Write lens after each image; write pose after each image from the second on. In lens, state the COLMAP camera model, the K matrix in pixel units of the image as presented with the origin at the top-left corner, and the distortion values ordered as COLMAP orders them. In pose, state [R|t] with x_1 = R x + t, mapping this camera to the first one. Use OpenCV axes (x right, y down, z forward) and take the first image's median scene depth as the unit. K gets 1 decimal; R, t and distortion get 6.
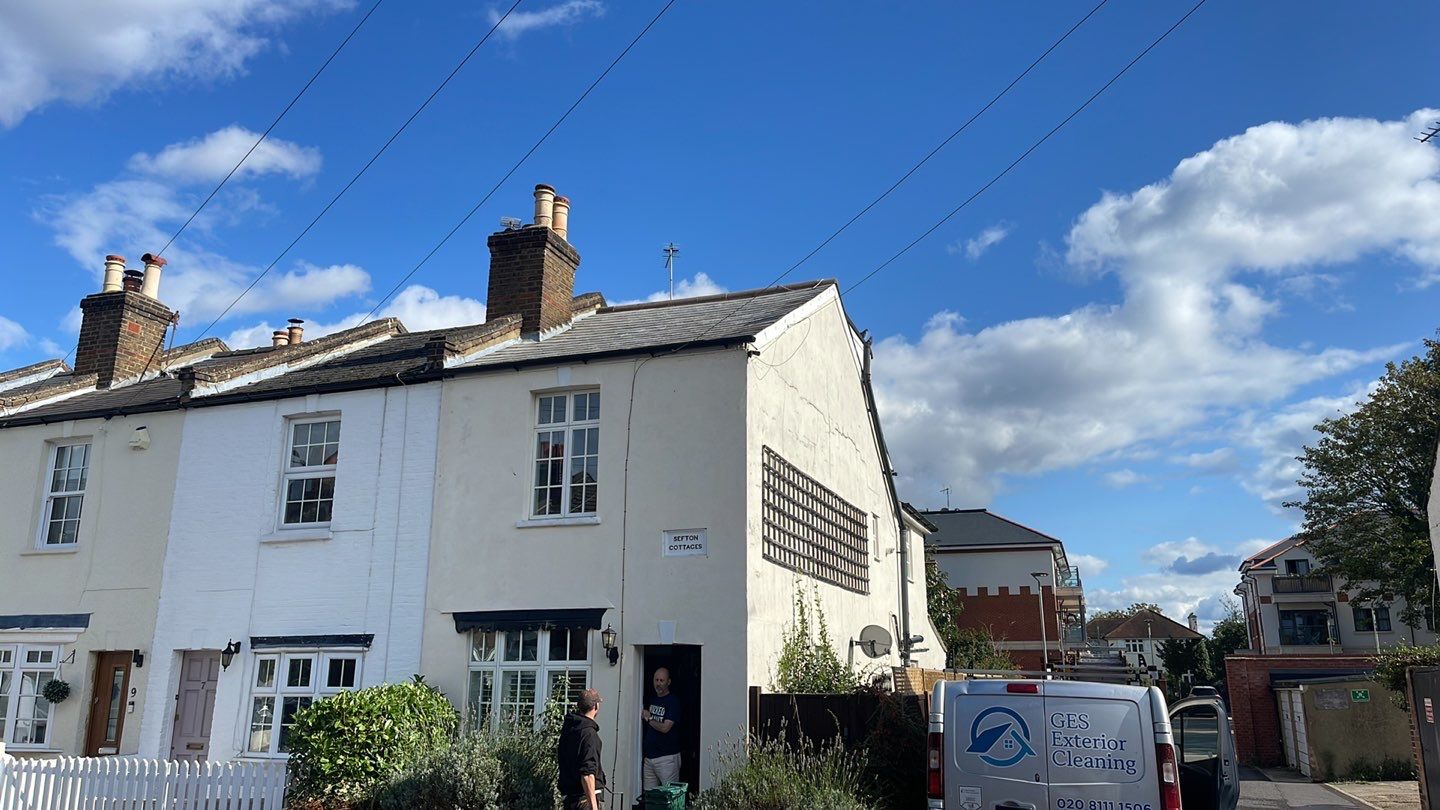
lens RADIAL K [[1065.0, 0, 726.5], [0, 1065.0, 431.1], [0, 0, 1]] dist [0.054996, -0.097382]
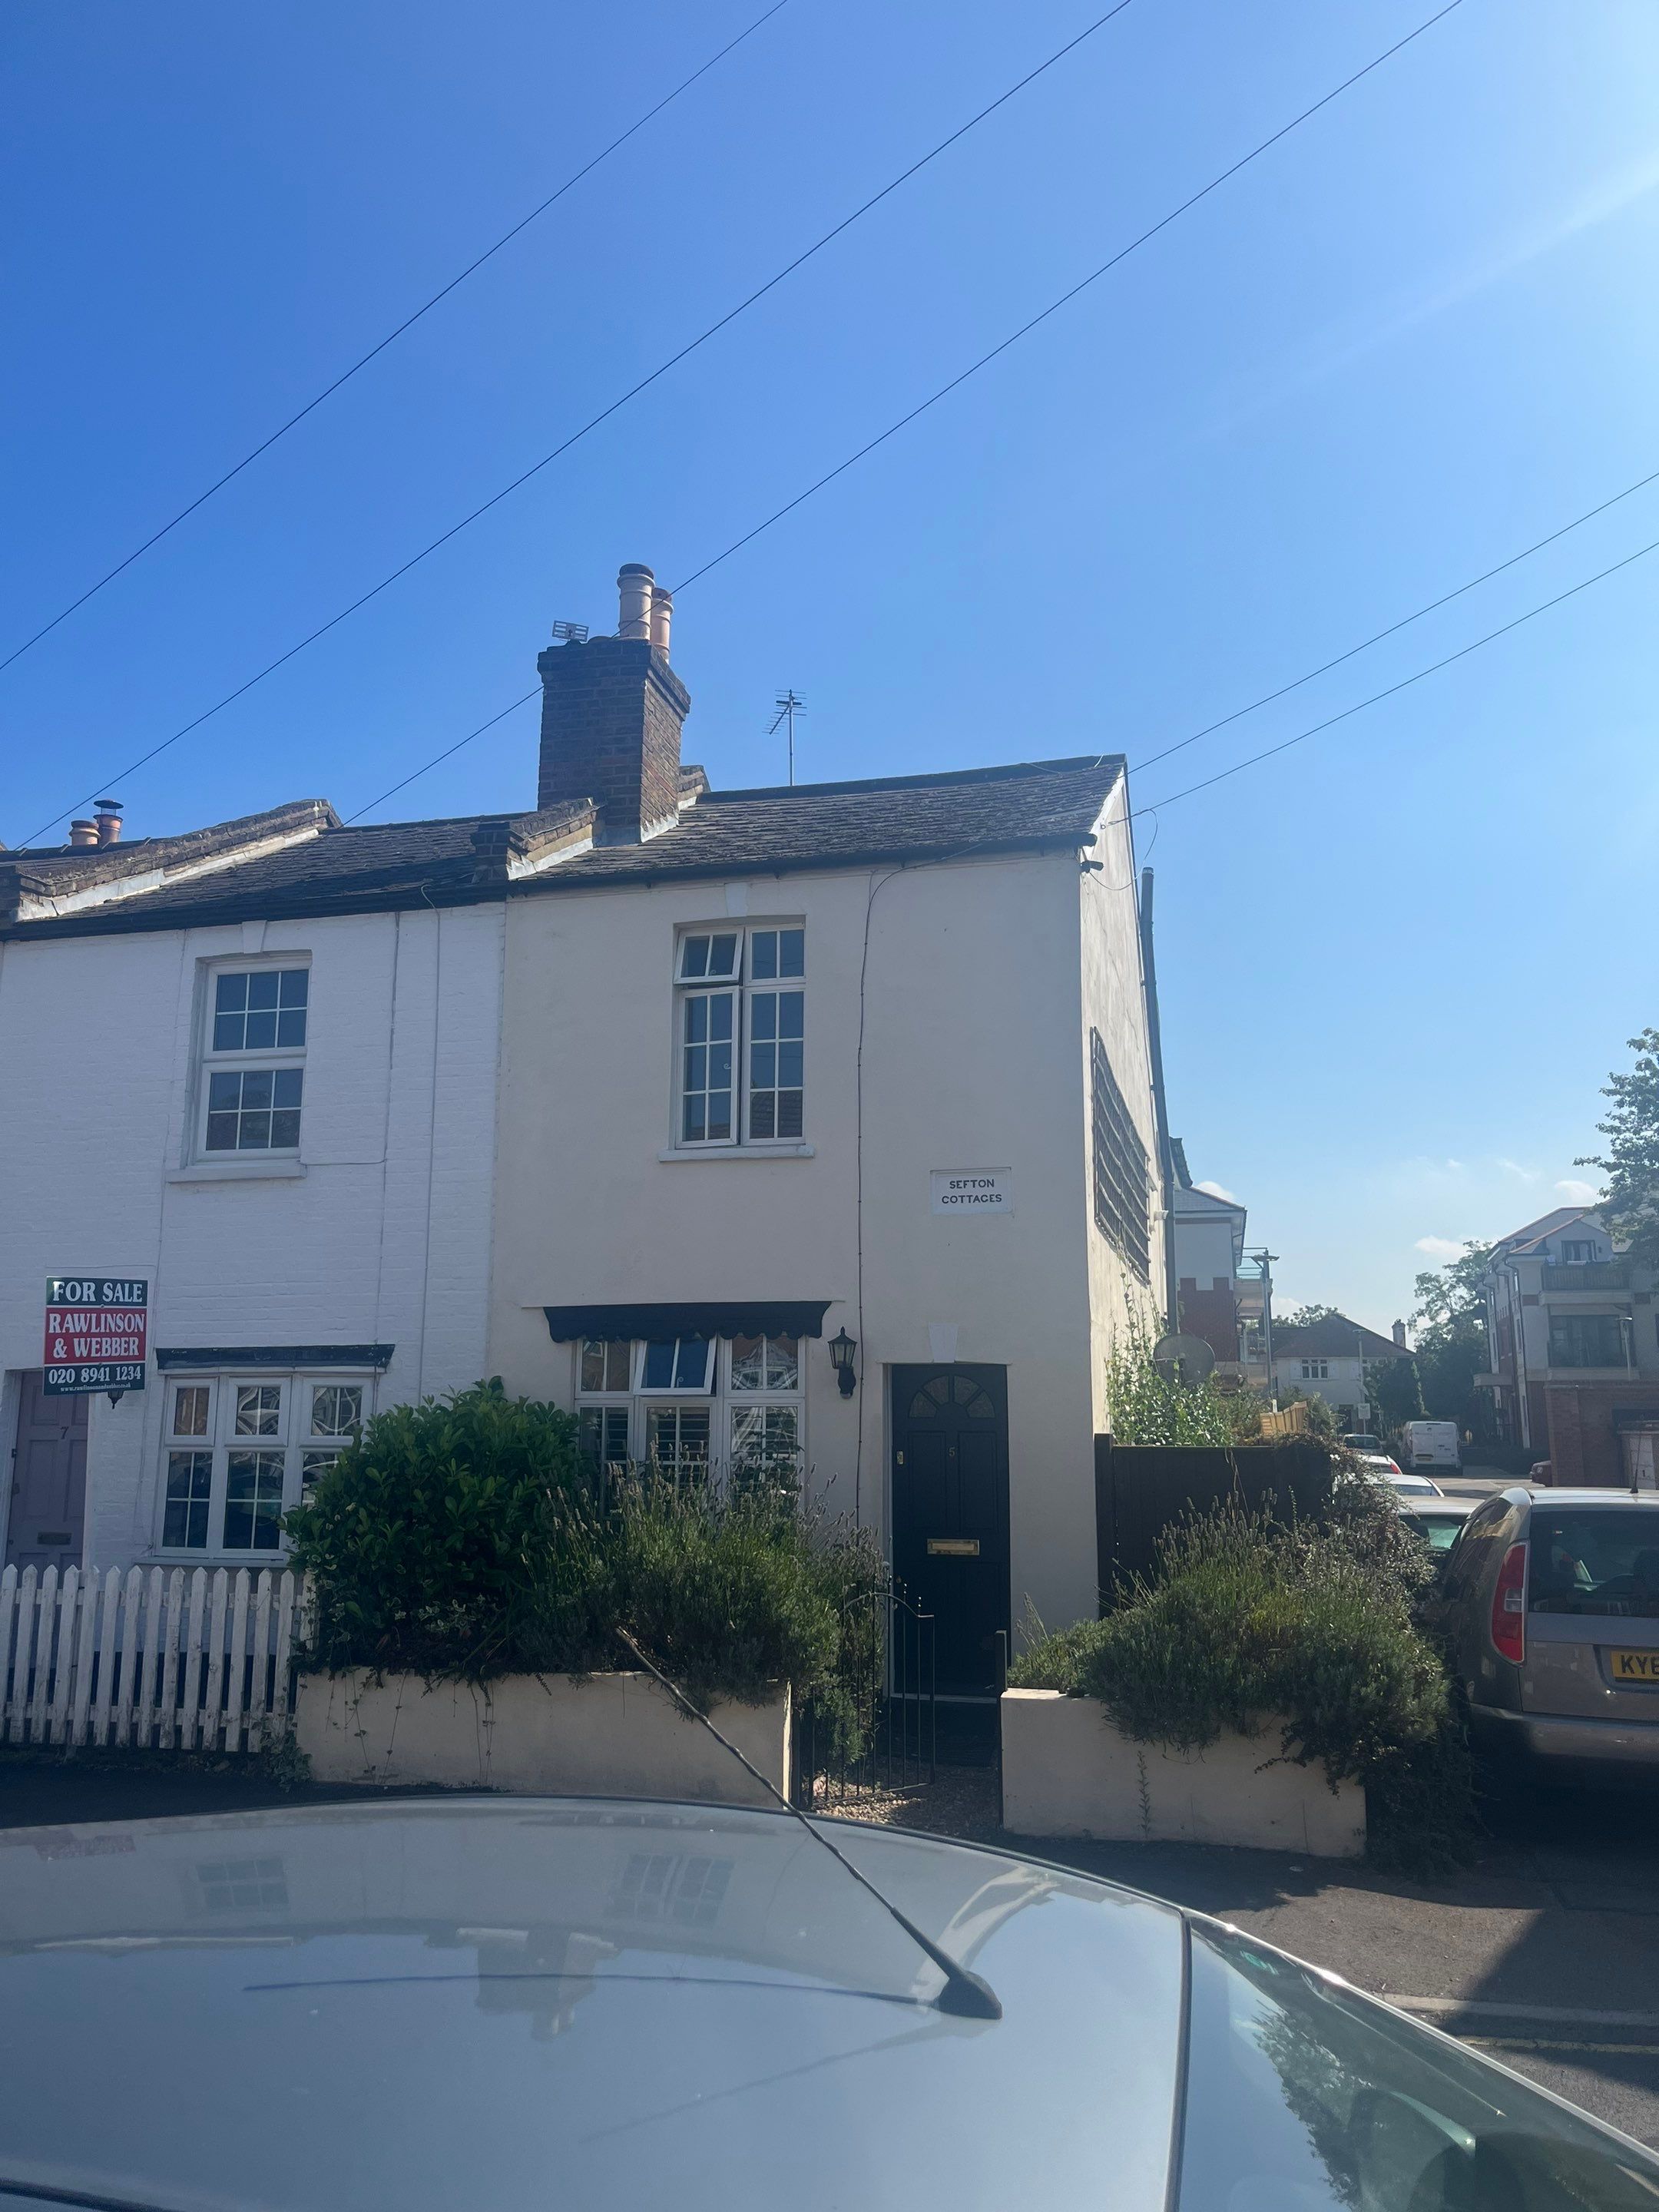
lens RADIAL K [[1673.2, 0, 831.1], [0, 1673.2, 1184.7], [0, 0, 1]] dist [-0.064719, 0.192918]
pose [[0.992712, 0.013179, 0.119786, -0.193479], [-0.023540, 0.996060, 0.085498, 0.022028], [-0.118187, -0.087695, 0.989111, 0.094578]]
